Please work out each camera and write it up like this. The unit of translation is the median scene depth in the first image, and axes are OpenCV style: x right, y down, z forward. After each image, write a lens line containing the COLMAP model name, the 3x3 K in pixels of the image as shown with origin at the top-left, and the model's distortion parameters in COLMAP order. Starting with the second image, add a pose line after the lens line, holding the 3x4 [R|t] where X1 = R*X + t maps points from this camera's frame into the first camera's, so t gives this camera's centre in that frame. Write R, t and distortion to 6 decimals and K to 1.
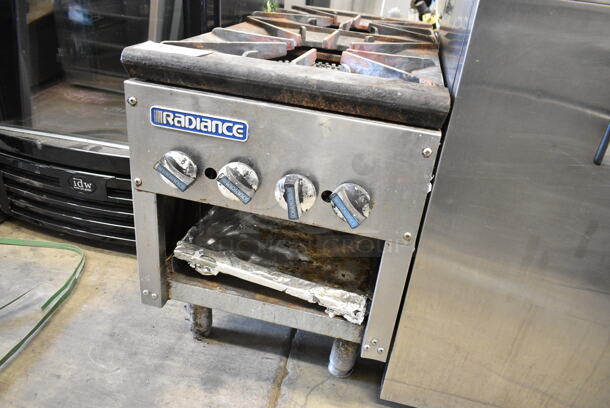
lens RADIAL K [[484.3, 0, 305.0], [0, 484.3, 204.0], [0, 0, 1]] dist [-0.002218, -0.000582]
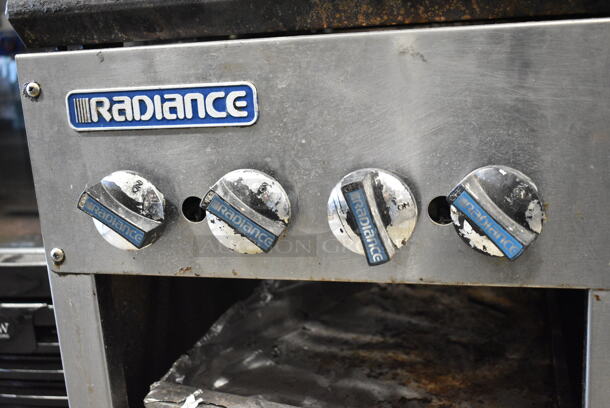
lens RADIAL K [[739.9, 0, 305.0], [0, 739.9, 204.0], [0, 0, 1]] dist [-0.021313, -0.029857]
pose [[0.984995, -0.151921, -0.081889, -0.023476], [0.126203, 0.957684, -0.258678, 0.145257], [0.117722, 0.244462, 0.962486, 0.305277]]
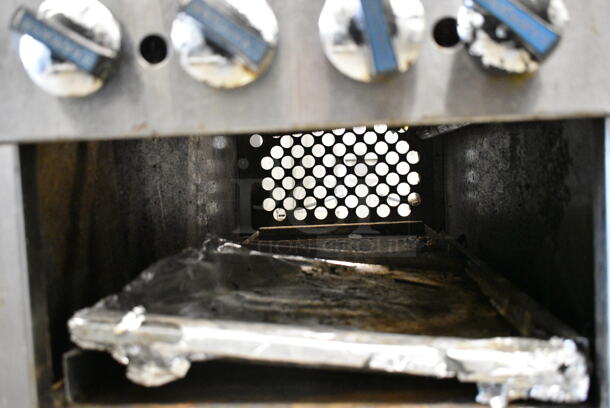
lens RADIAL K [[660.8, 0, 305.0], [0, 660.8, 204.0], [0, 0, 1]] dist [0.012365, 0.007351]
pose [[0.976210, -0.156069, 0.150523, -0.181544], [0.204621, 0.892742, -0.401424, 0.320130], [-0.071729, 0.422674, 0.903439, 0.557297]]
